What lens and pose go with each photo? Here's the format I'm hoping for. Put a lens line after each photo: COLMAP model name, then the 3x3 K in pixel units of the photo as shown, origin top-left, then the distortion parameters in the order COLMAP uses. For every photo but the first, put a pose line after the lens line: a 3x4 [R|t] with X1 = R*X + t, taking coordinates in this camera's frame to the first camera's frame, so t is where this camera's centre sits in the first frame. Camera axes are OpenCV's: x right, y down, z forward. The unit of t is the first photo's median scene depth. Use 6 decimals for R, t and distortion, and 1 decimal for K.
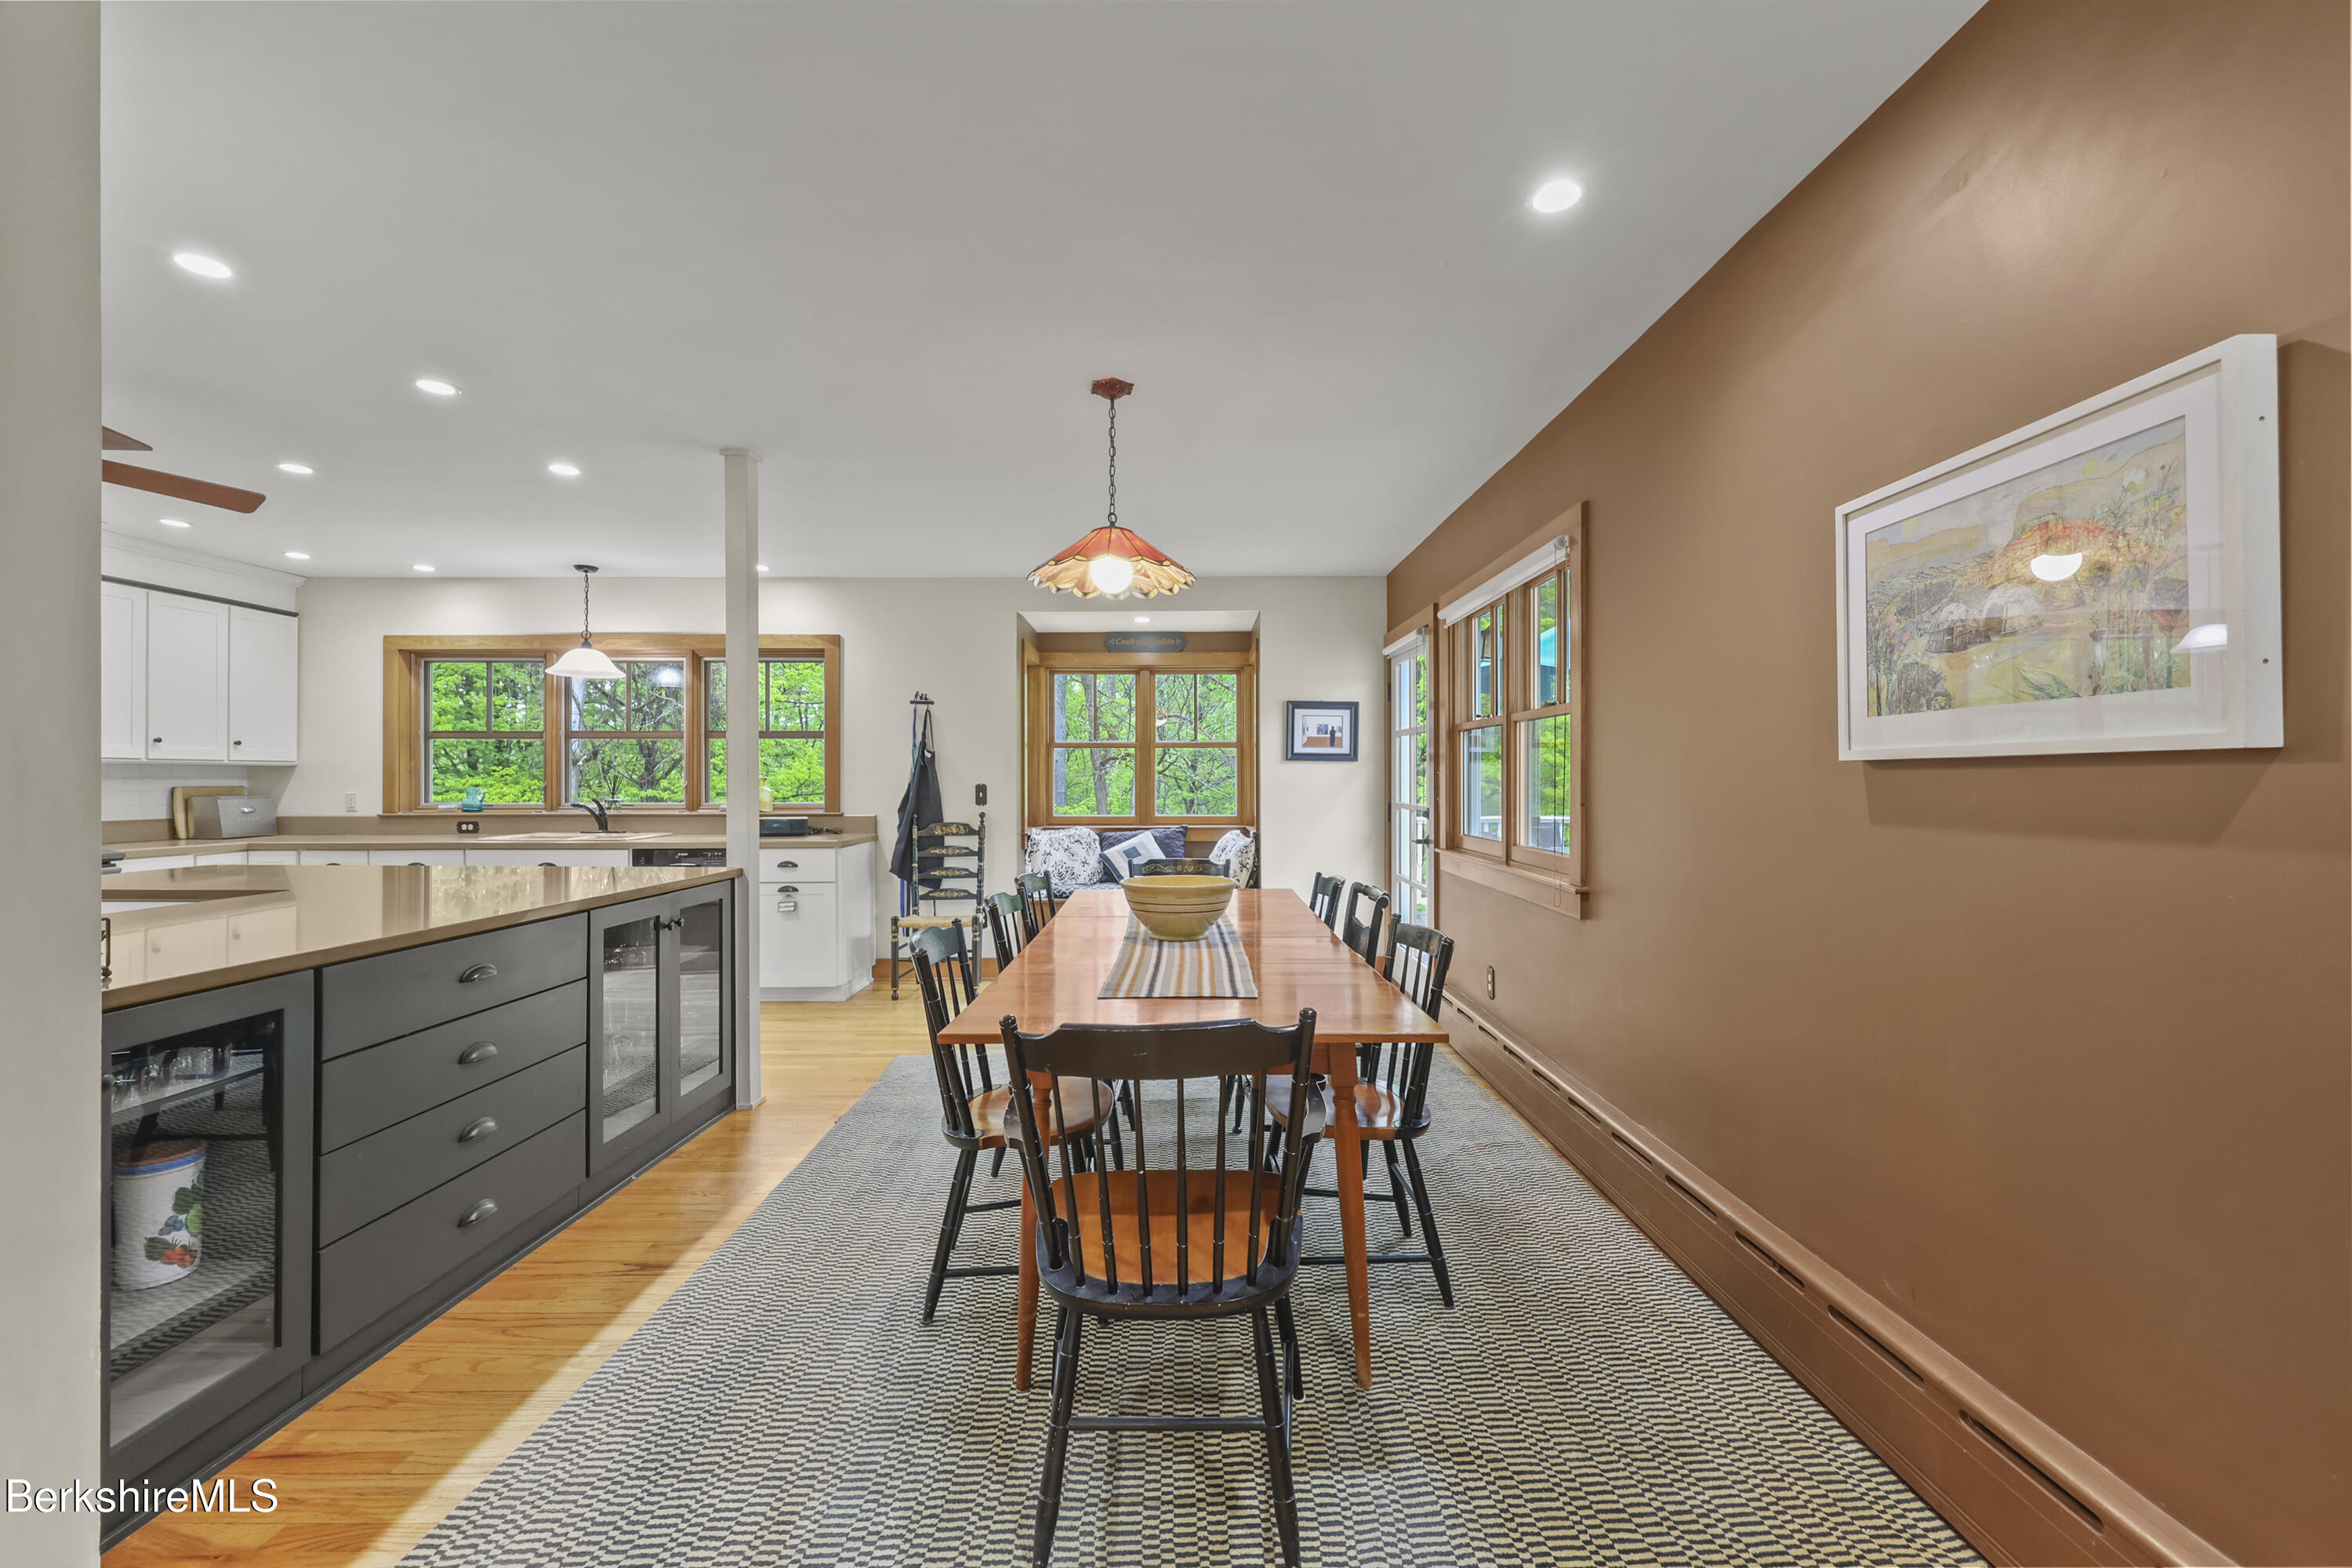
lens RADIAL K [[950.3, 0, 1188.4], [0, 950.3, 777.8], [0, 0, 1]] dist [-0.000129, 0.000412]
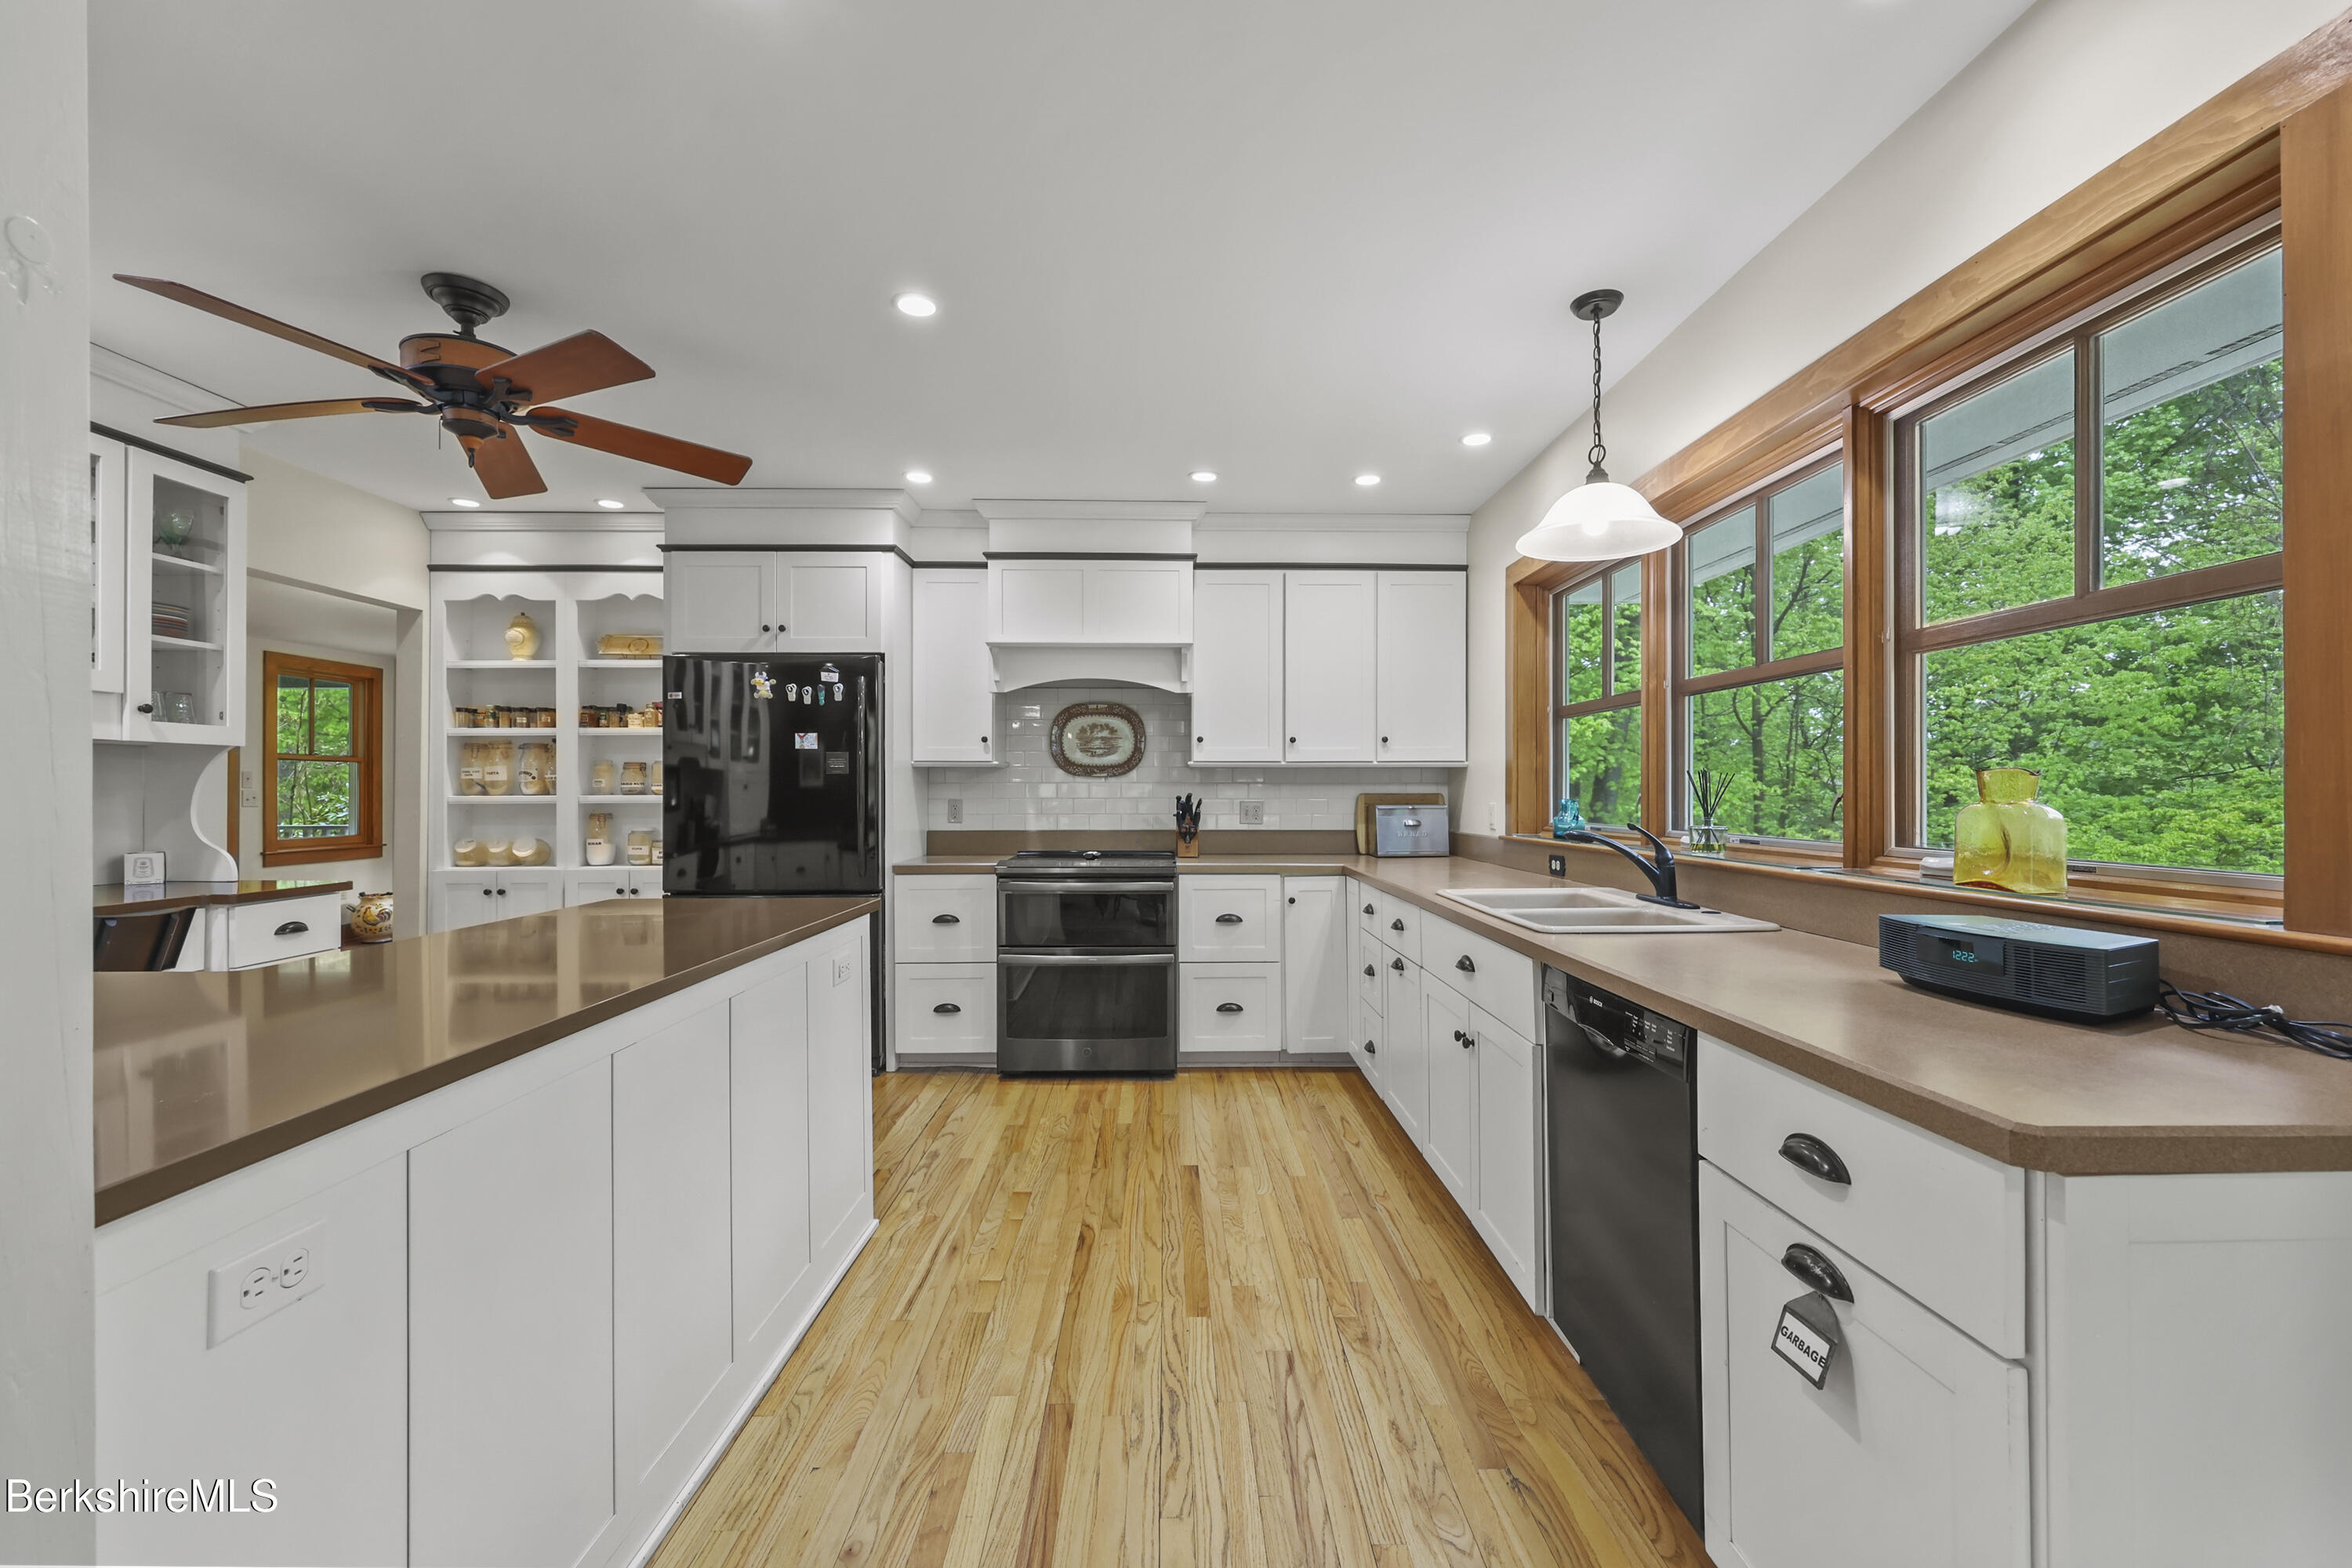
lens RADIAL K [[950.3, 0, 1181.9], [0, 950.3, 791.0], [0, 0, 1]] dist [-0.000129, 0.000412]
pose [[0.011887, -0.000072, -0.999929, -0.185093], [0.002155, 0.999998, -0.000046, 0.006084], [0.999927, -0.002155, 0.011888, 0.773213]]
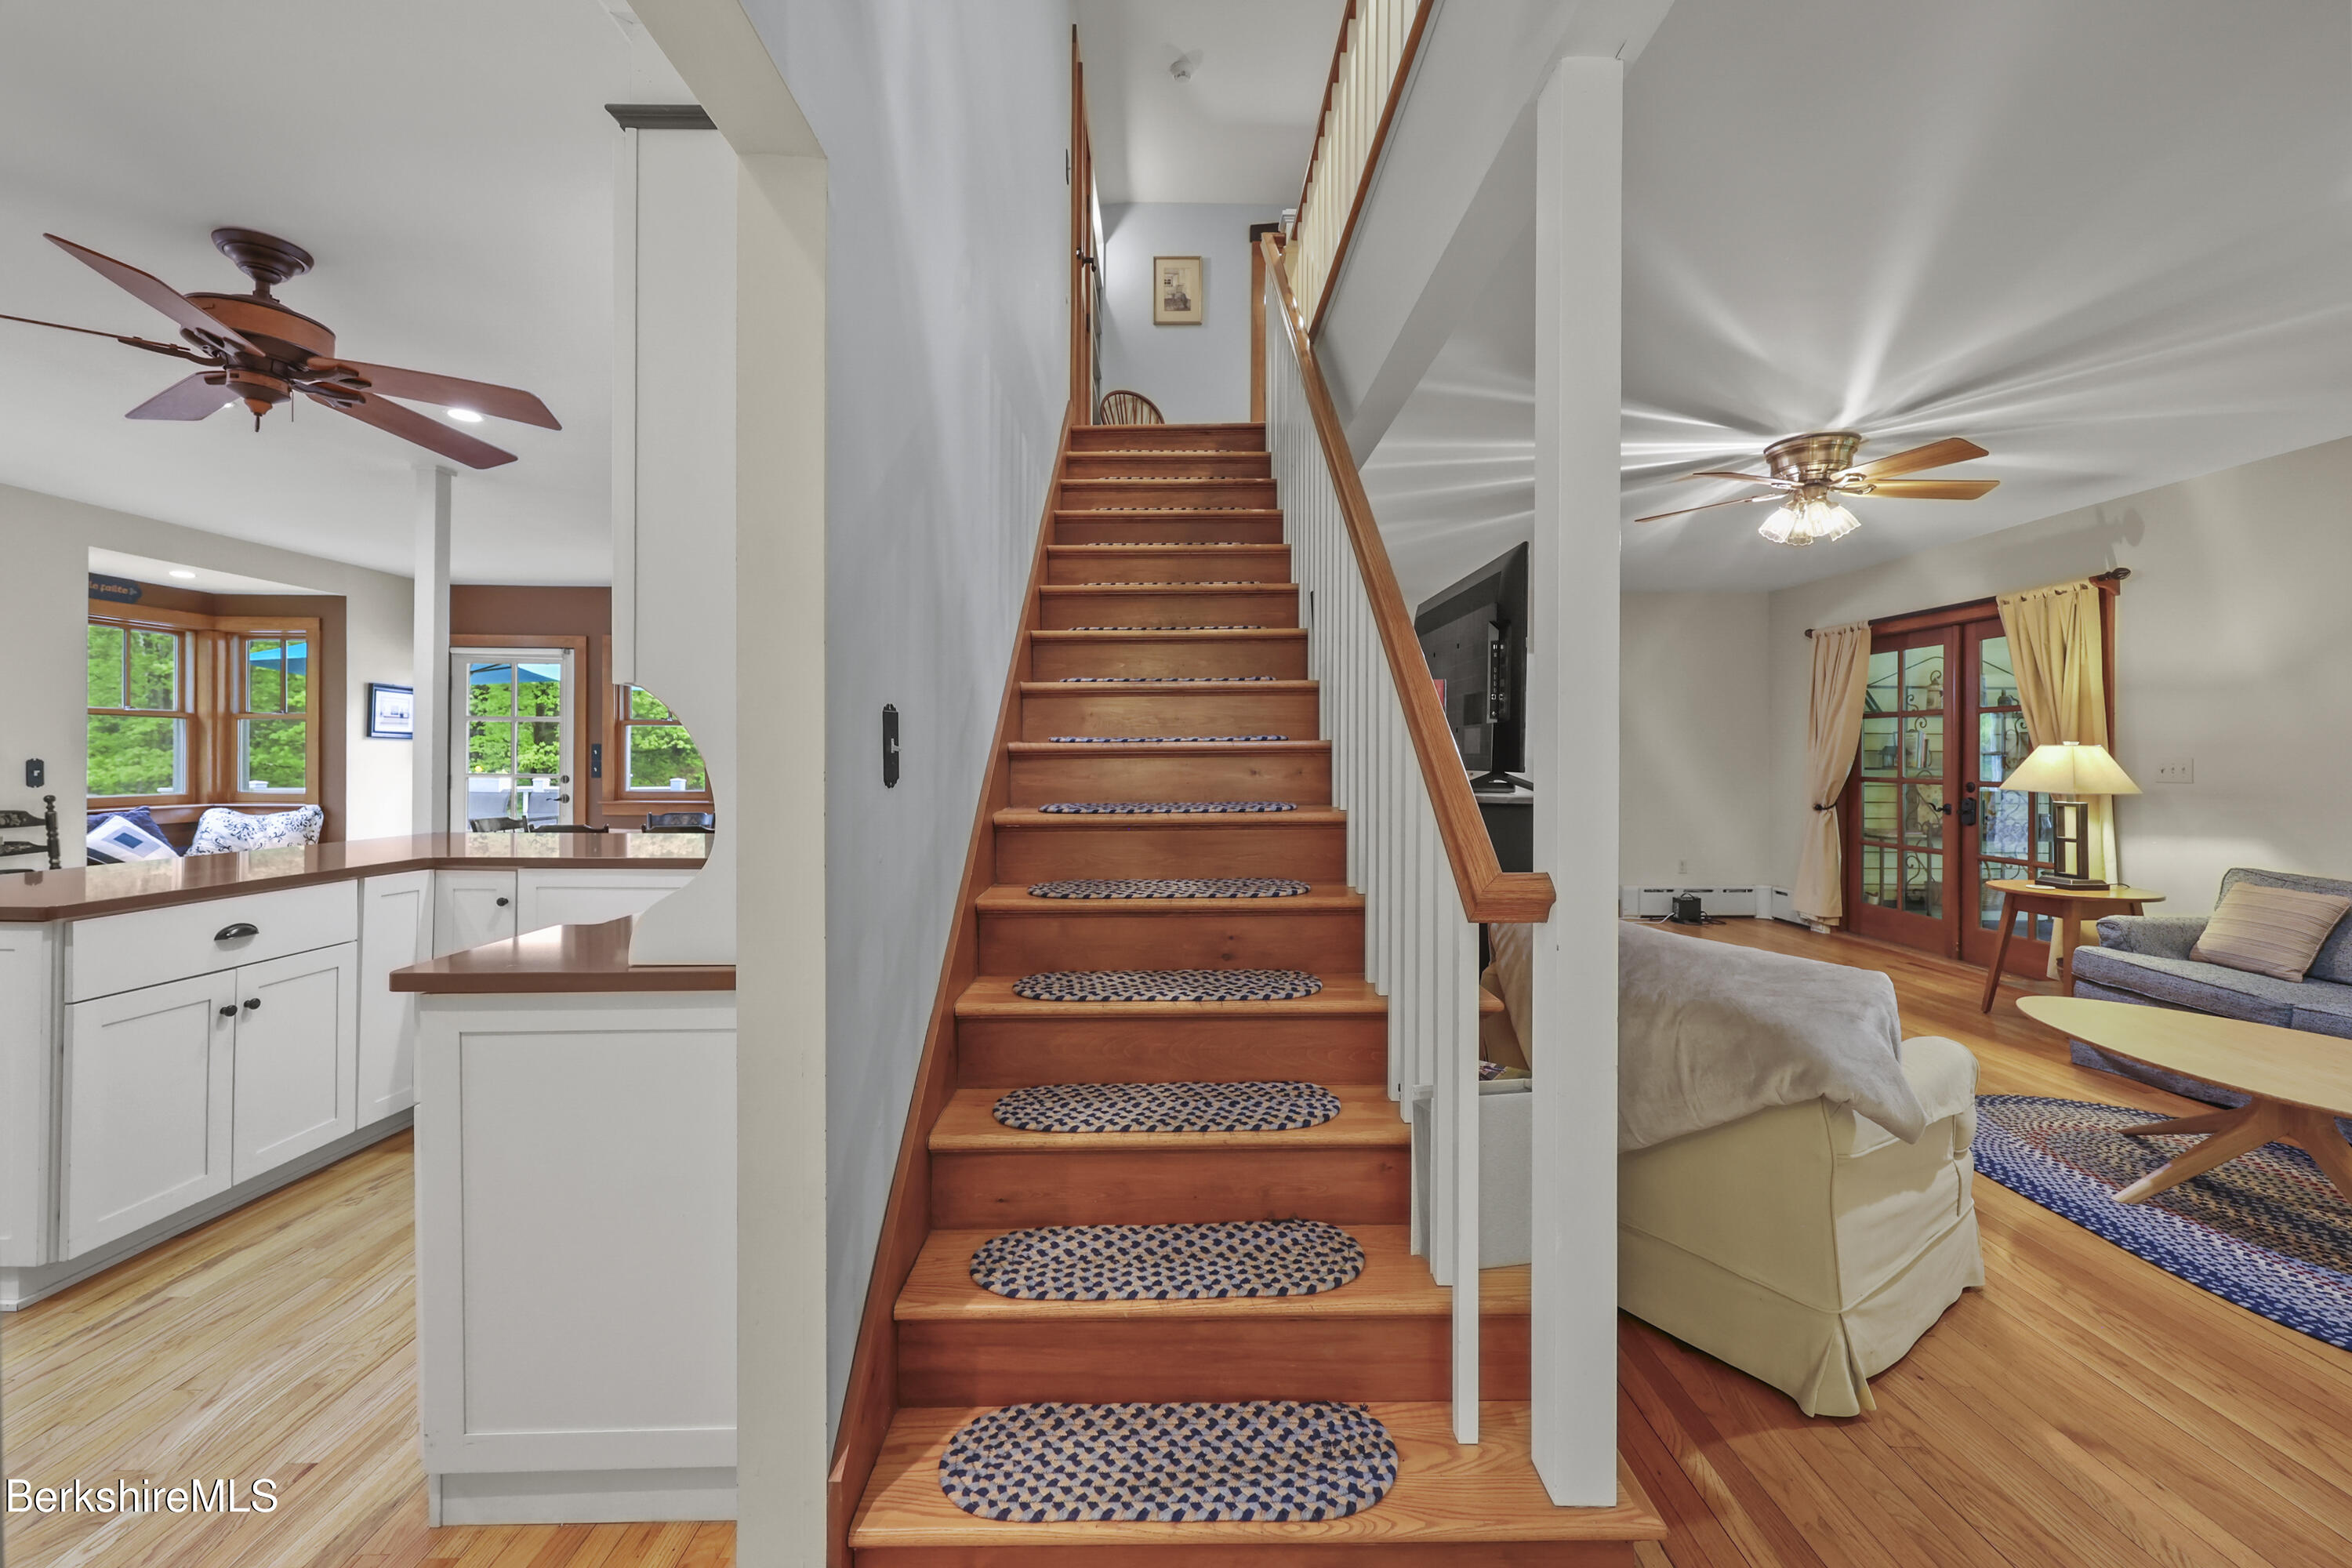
lens RADIAL K [[950.3, 0, 1174.2], [0, 950.3, 758.3], [0, 0, 1]] dist [-0.000129, 0.000412]
pose [[-0.005759, -0.001161, 0.999983, -1.015990], [-0.007511, 0.999971, 0.001118, -0.002164], [-0.999955, -0.007505, -0.005768, 0.078301]]
